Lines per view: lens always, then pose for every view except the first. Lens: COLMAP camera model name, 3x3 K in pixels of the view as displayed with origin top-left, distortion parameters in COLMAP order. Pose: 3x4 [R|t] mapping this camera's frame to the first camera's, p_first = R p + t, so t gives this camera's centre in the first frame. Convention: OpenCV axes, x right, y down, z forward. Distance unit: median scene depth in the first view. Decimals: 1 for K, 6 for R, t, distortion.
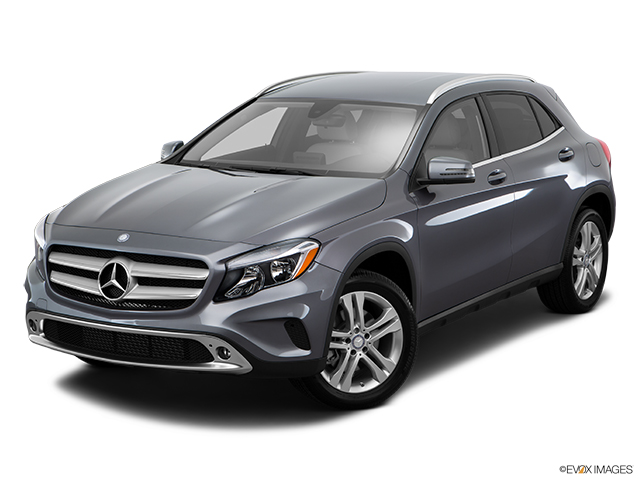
lens RADIAL K [[1261.2, 0, 320.5], [0, 1261.2, 234.7], [0, 0, 1]] dist [0.178768, 0.000000]
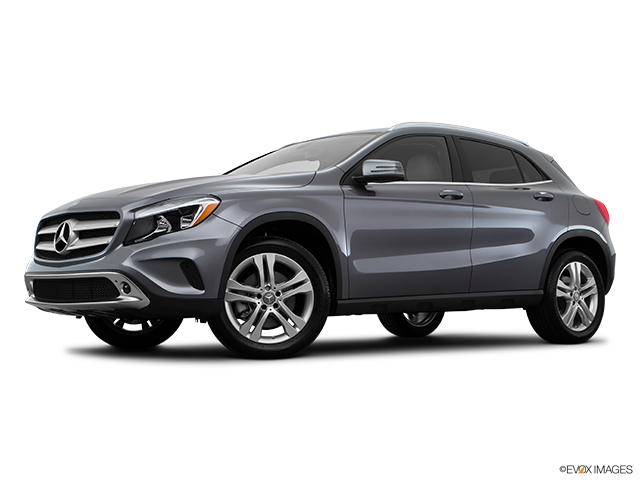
lens RADIAL K [[878.6, 0, 314.7], [0, 878.6, 244.5], [0, 0, 1]] dist [0.133095, 0.000000]
pose [[0.958540, -0.015047, -0.284560, 0.294441], [-0.040405, 0.981338, -0.187996, 0.184336], [0.282079, 0.191699, 0.940044, 0.260069]]
